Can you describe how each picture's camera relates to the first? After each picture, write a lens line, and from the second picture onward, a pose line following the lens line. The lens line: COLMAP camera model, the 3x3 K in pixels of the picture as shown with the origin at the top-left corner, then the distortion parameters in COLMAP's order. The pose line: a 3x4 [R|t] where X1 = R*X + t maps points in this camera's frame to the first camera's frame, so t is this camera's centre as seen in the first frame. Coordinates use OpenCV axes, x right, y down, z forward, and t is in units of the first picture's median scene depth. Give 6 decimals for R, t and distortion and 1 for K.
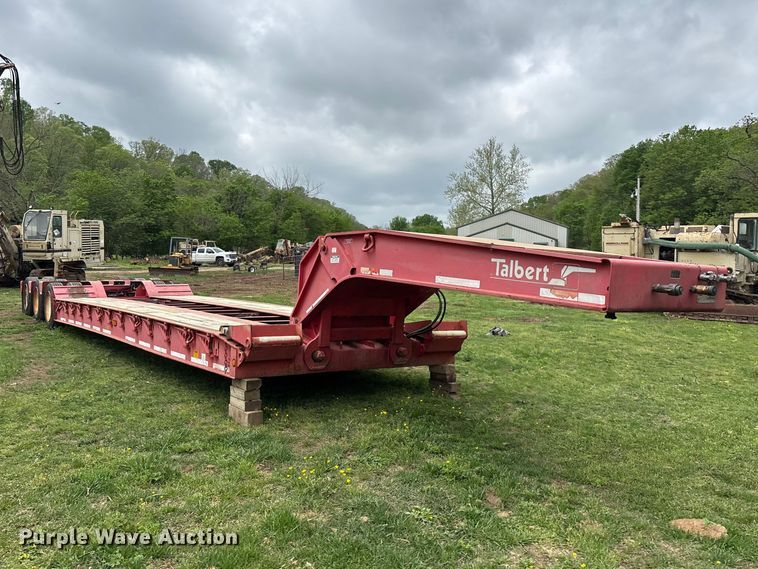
lens RADIAL K [[667.3, 0, 379.0], [0, 667.3, 284.5], [0, 0, 1]] dist [0.010302, -0.001366]
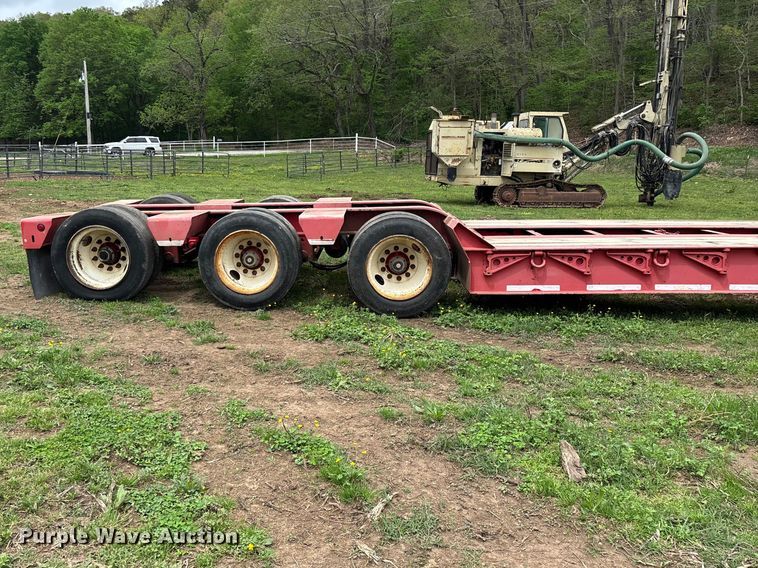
lens RADIAL K [[679.5, 0, 307.8], [0, 679.5, 280.1], [0, 0, 1]] dist [0.066969, -0.078947]
pose [[0.656199, -0.138745, 0.741722, -0.163737], [0.026060, 0.986531, 0.161483, -0.005867], [-0.754137, -0.086635, 0.650977, 0.134570]]
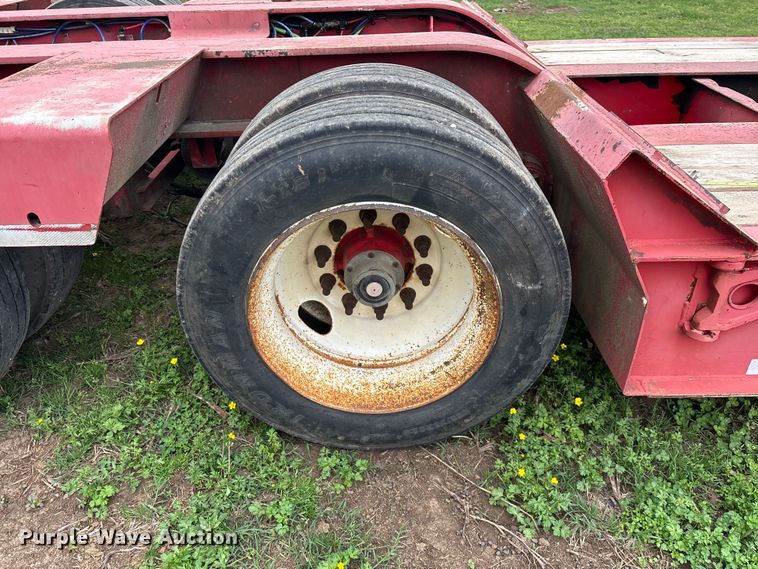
lens RADIAL K [[577.4, 0, 379.0], [0, 577.4, 284.5], [0, 0, 1]] dist [0.055800, -0.053955]
pose [[0.591463, -0.427181, 0.683878, -0.104320], [0.030814, 0.859489, 0.510225, -0.003949], [-0.805743, -0.280706, 0.521519, 0.172380]]
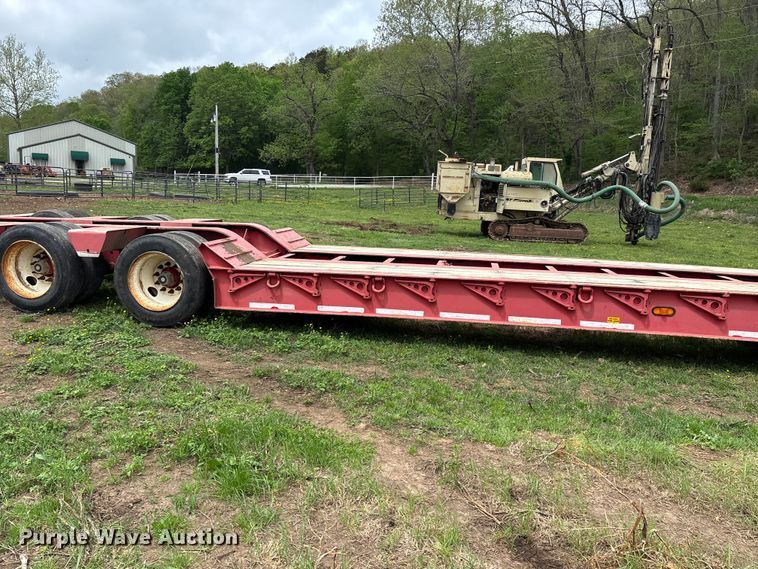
lens RADIAL K [[577.4, 0, 379.0], [0, 577.4, 284.5], [0, 0, 1]] dist [0.055800, -0.053955]
pose [[0.713054, -0.088655, 0.695481, -0.126191], [-0.014522, 0.989893, 0.141074, -0.004684], [-0.700959, -0.110693, 0.704560, 0.102715]]
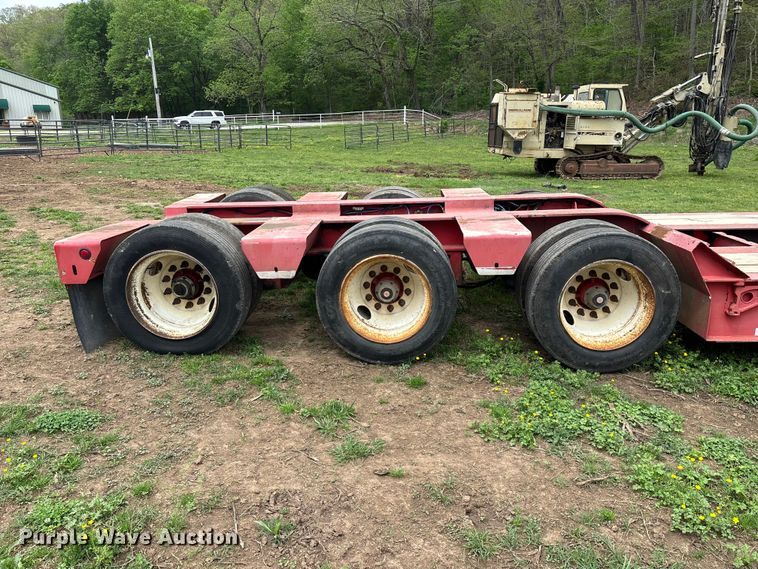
lens RADIAL K [[577.4, 0, 379.0], [0, 577.4, 284.5], [0, 0, 1]] dist [0.055800, -0.053955]
pose [[0.622020, -0.214073, 0.753169, -0.142985], [0.034122, 0.968397, 0.247067, -0.008495], [-0.782257, -0.127981, 0.609667, 0.166731]]
